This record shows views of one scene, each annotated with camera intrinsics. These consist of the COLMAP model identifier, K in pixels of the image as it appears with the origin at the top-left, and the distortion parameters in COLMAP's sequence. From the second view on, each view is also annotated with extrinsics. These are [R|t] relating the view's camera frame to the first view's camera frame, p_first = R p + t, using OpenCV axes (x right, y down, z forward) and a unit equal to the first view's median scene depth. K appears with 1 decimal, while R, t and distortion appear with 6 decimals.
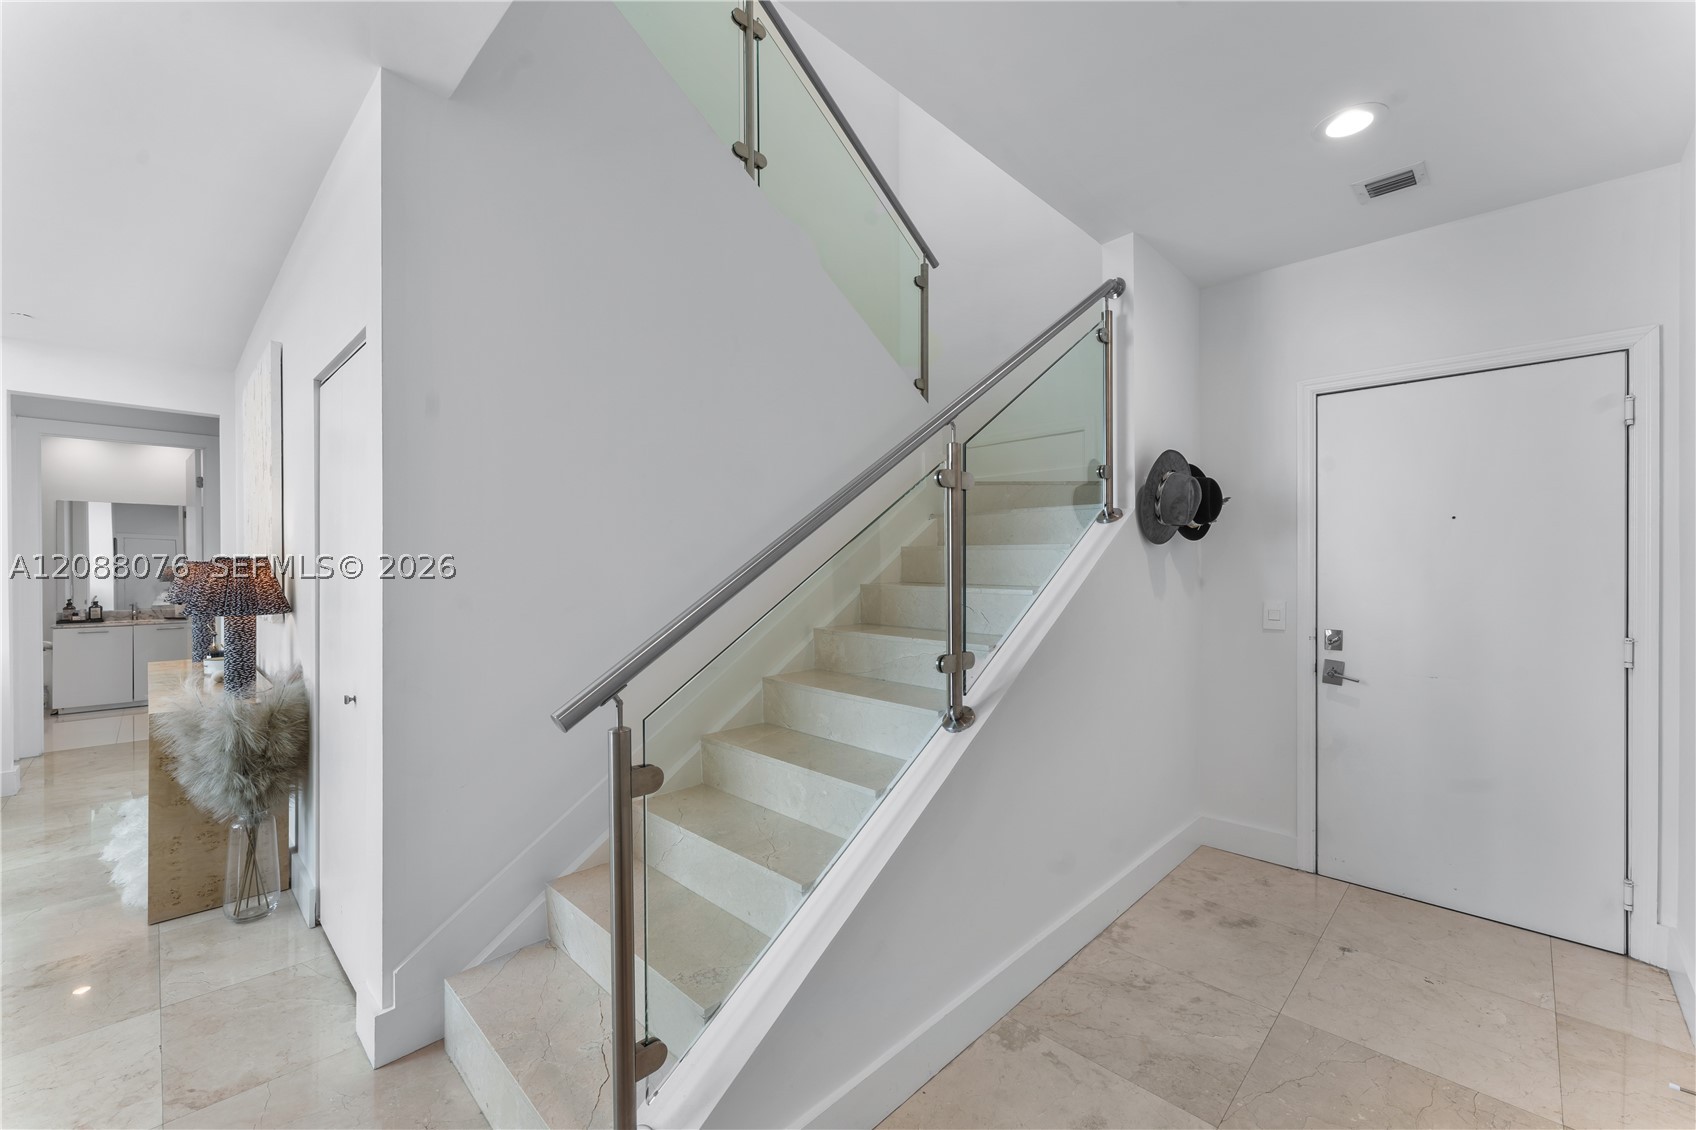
lens RADIAL K [[691.6, 0, 847.1], [0, 691.6, 563.4], [0, 0, 1]] dist [-0.001892, -0.000860]
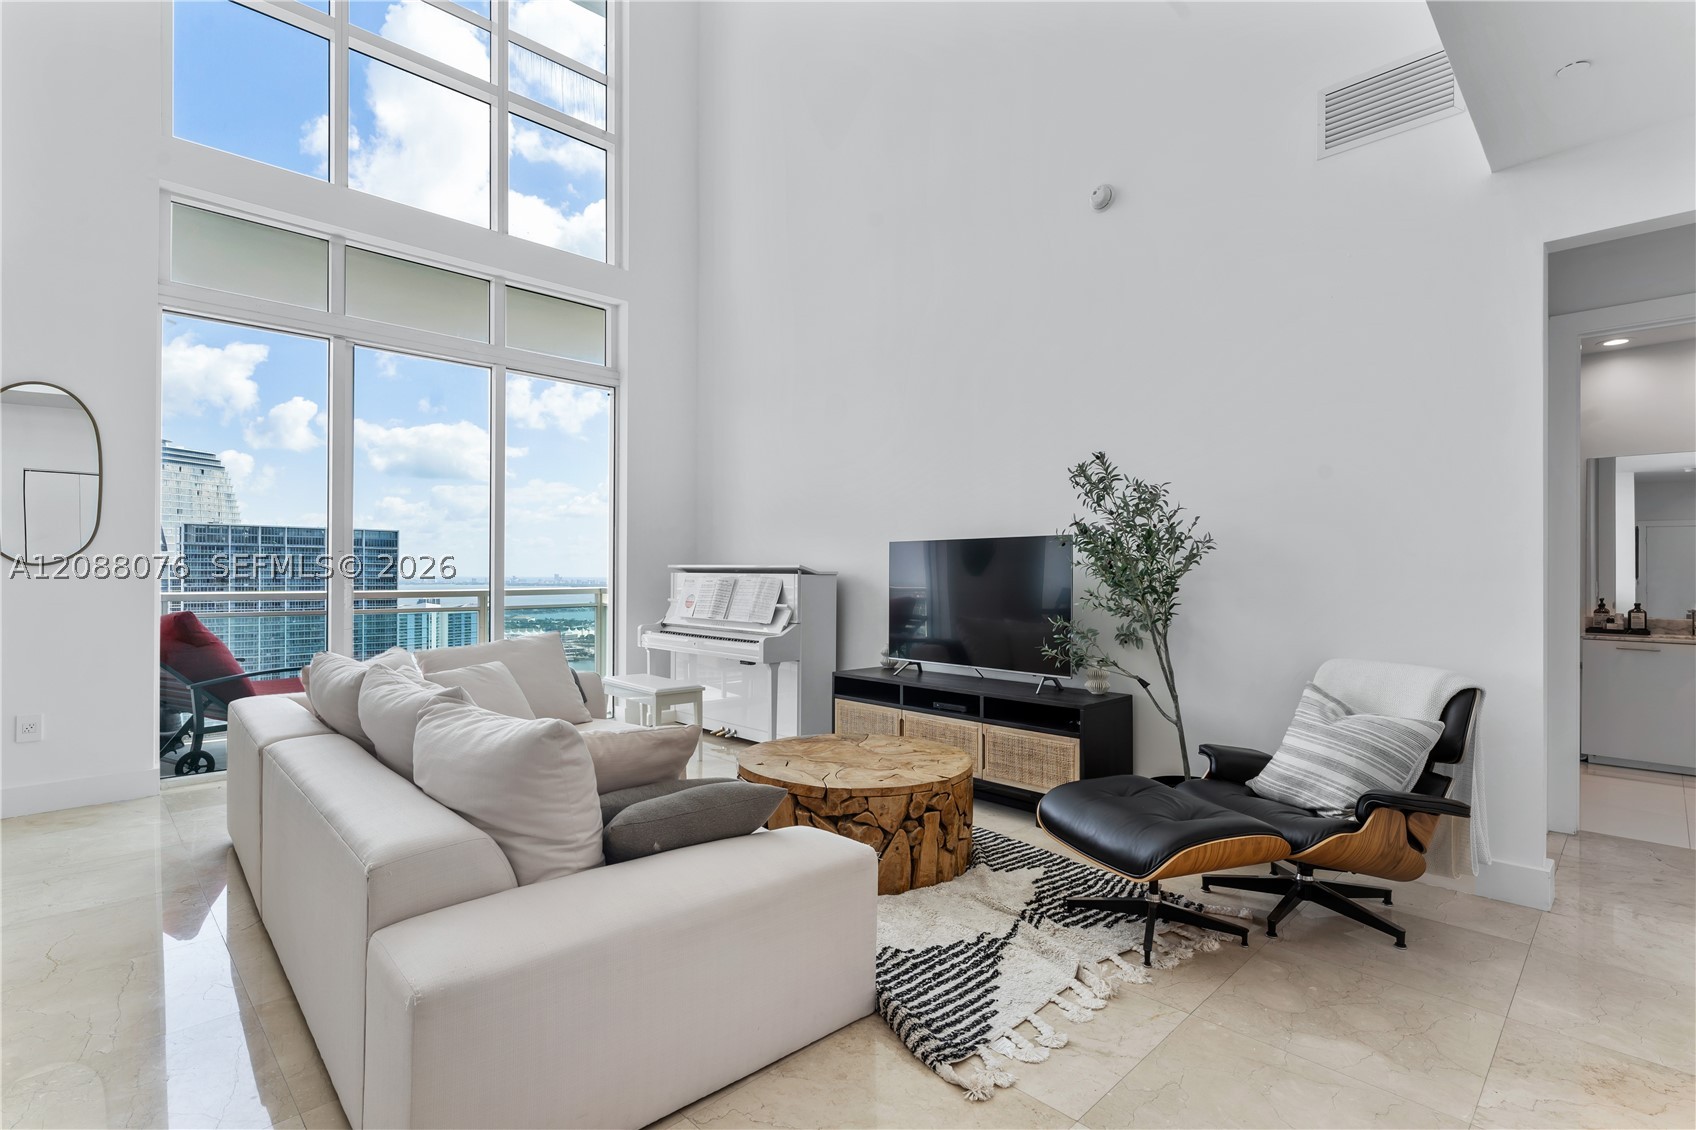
lens RADIAL K [[798.9, 0, 843.0], [0, 798.9, 565.1], [0, 0, 1]] dist [0.011438, -0.000061]
pose [[-0.008843, -0.011453, -0.999895, -0.306915], [0.001746, 0.999933, -0.011469, 0.026247], [0.999959, -0.001847, -0.008823, 0.242002]]
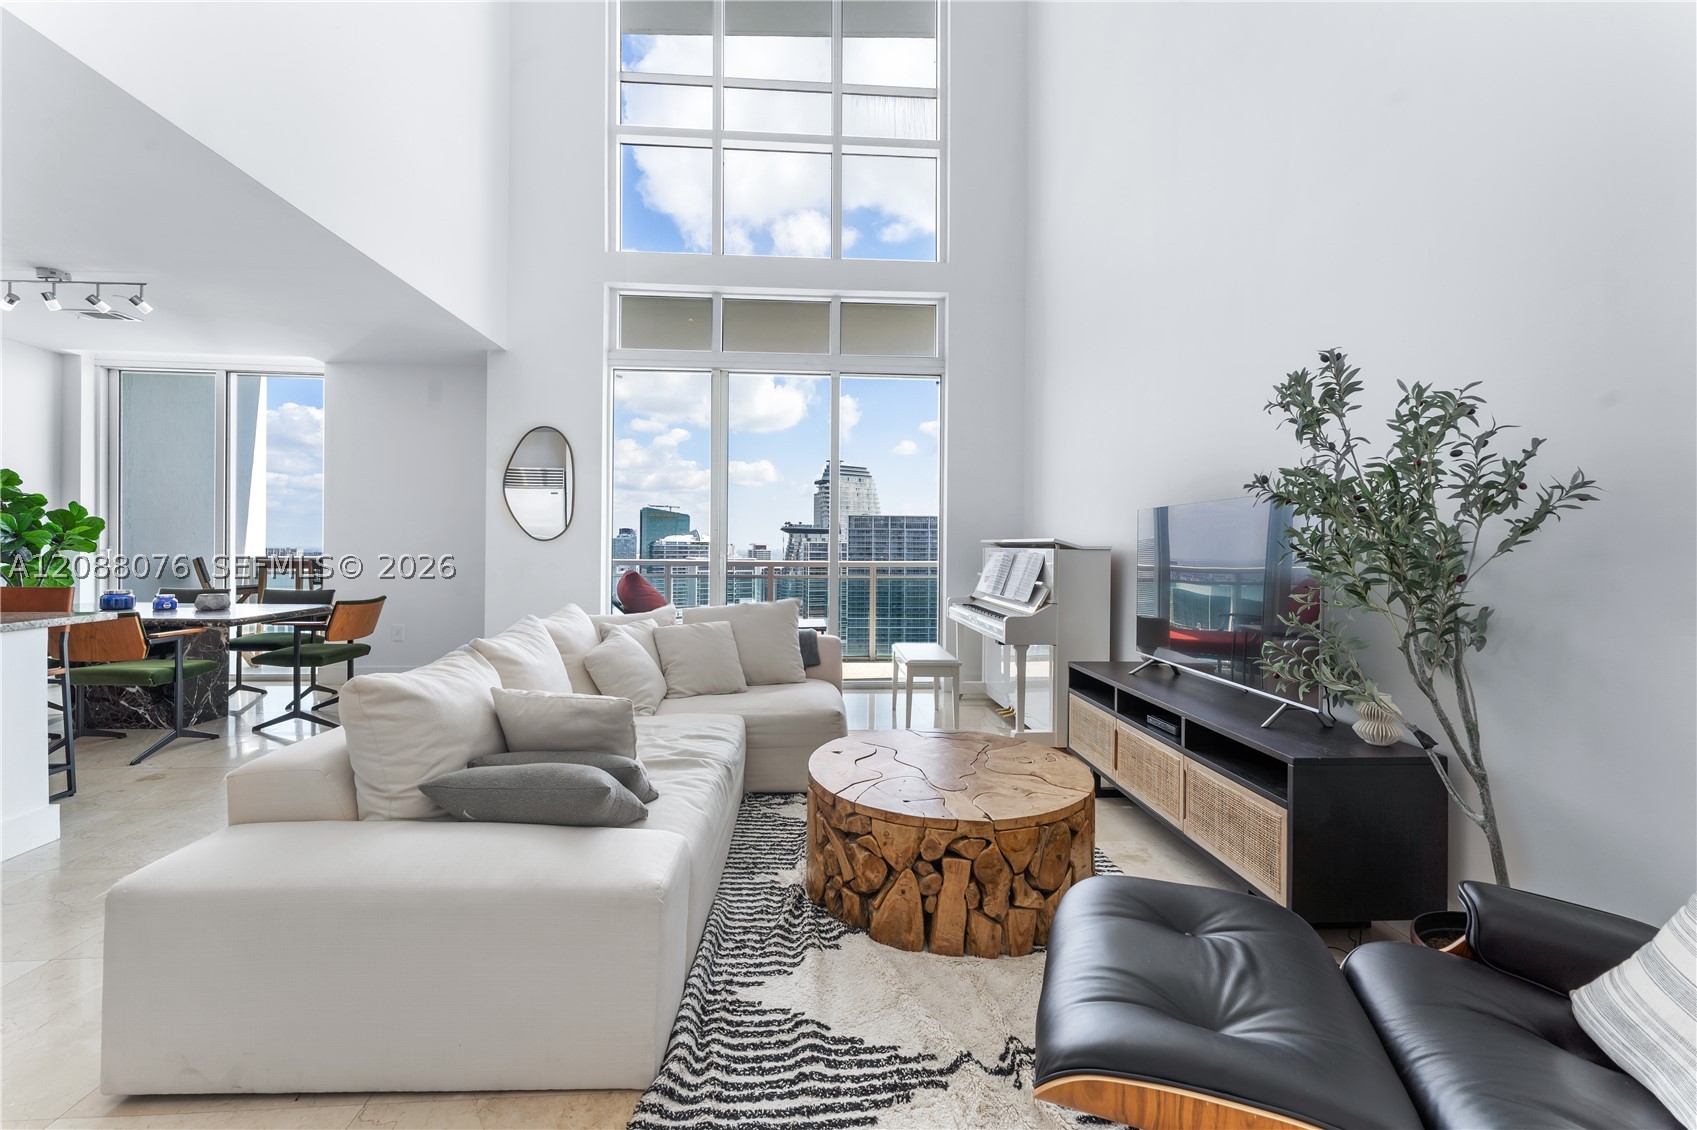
lens RADIAL K [[692.0, 0, 852.1], [0, 692.0, 545.6], [0, 0, 1]] dist [-0.001892, -0.000860]
pose [[-0.648135, -0.009487, -0.761466, -0.609416], [-0.006669, 0.999955, -0.006781, 0.029456], [0.761496, 0.000683, -0.648169, 0.555613]]
